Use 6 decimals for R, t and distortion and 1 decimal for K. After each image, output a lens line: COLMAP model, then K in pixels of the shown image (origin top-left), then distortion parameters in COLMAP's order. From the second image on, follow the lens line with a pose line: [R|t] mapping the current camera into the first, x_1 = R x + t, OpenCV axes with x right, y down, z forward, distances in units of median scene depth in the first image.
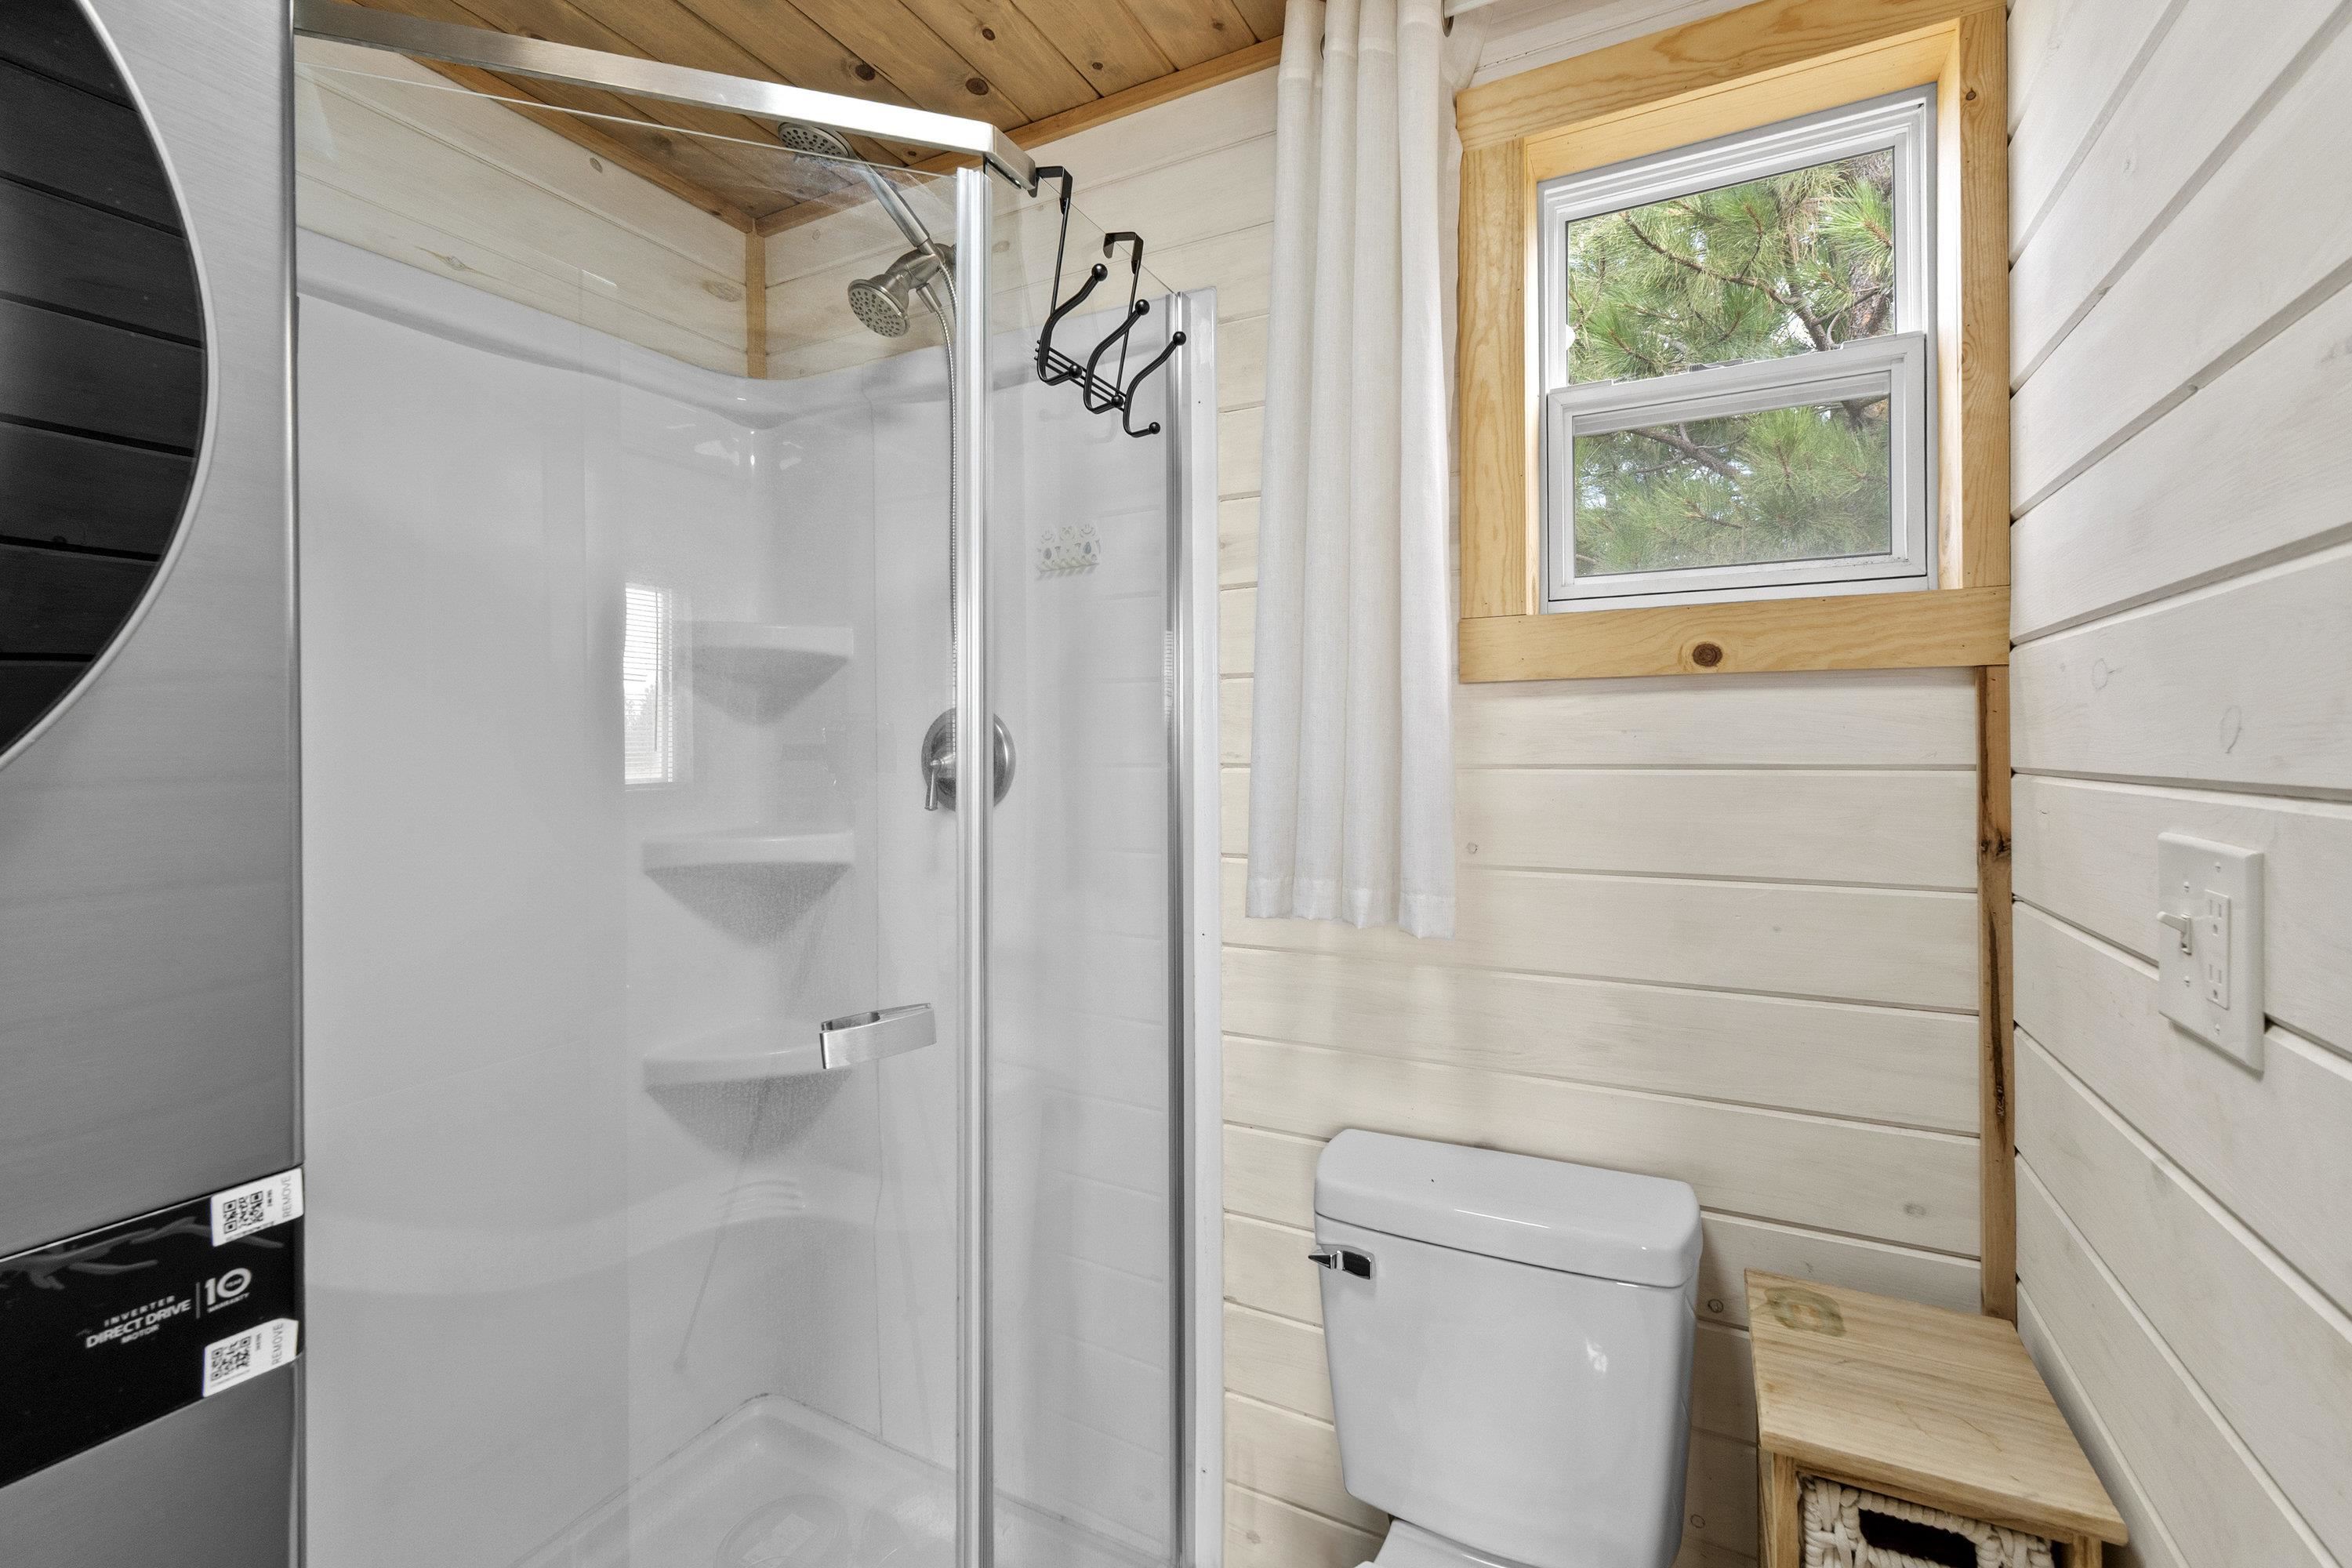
lens RADIAL K [[988.5, 0, 1175.3], [0, 988.5, 762.6], [0, 0, 1]] dist [0.000323, 0.000105]
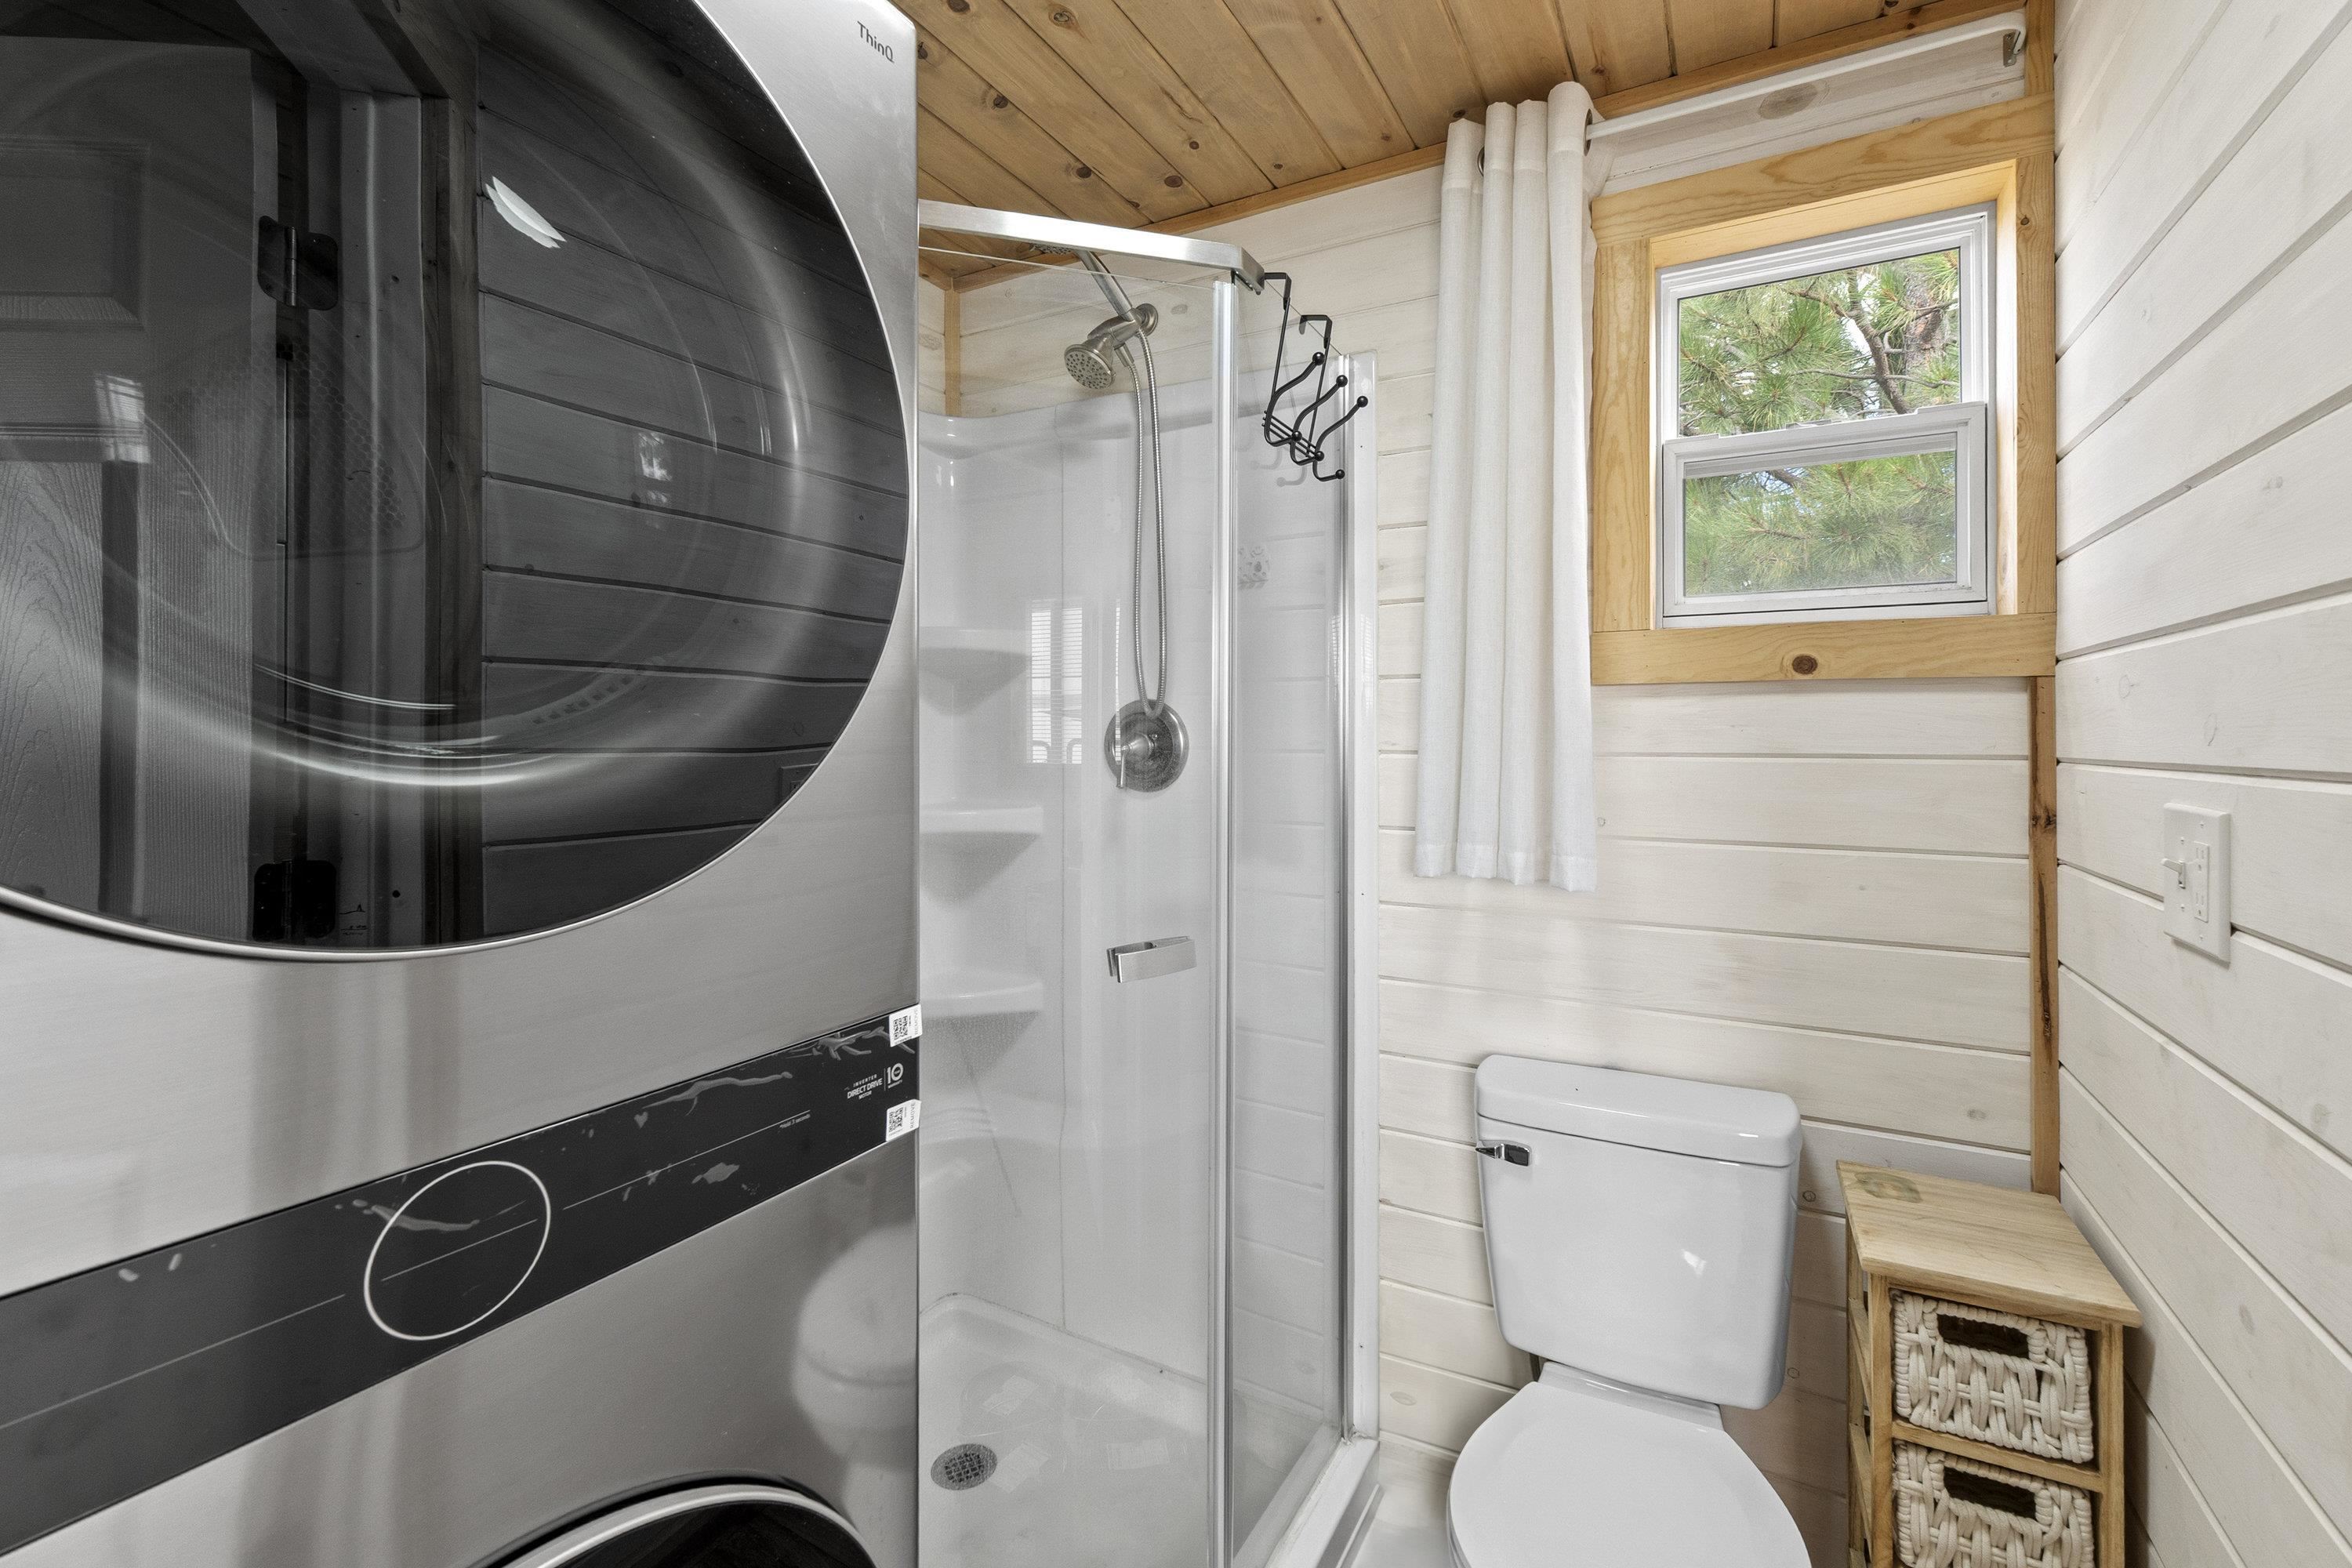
lens RADIAL K [[996.9, 0, 1173.4], [0, 996.9, 745.3], [0, 0, 1]] dist [-0.000976, 0.000684]
pose [[0.999648, 0.008406, -0.025153, -0.227726], [-0.008585, 0.999939, -0.007007, 0.007132], [0.025093, 0.007221, 0.999659, -0.273678]]
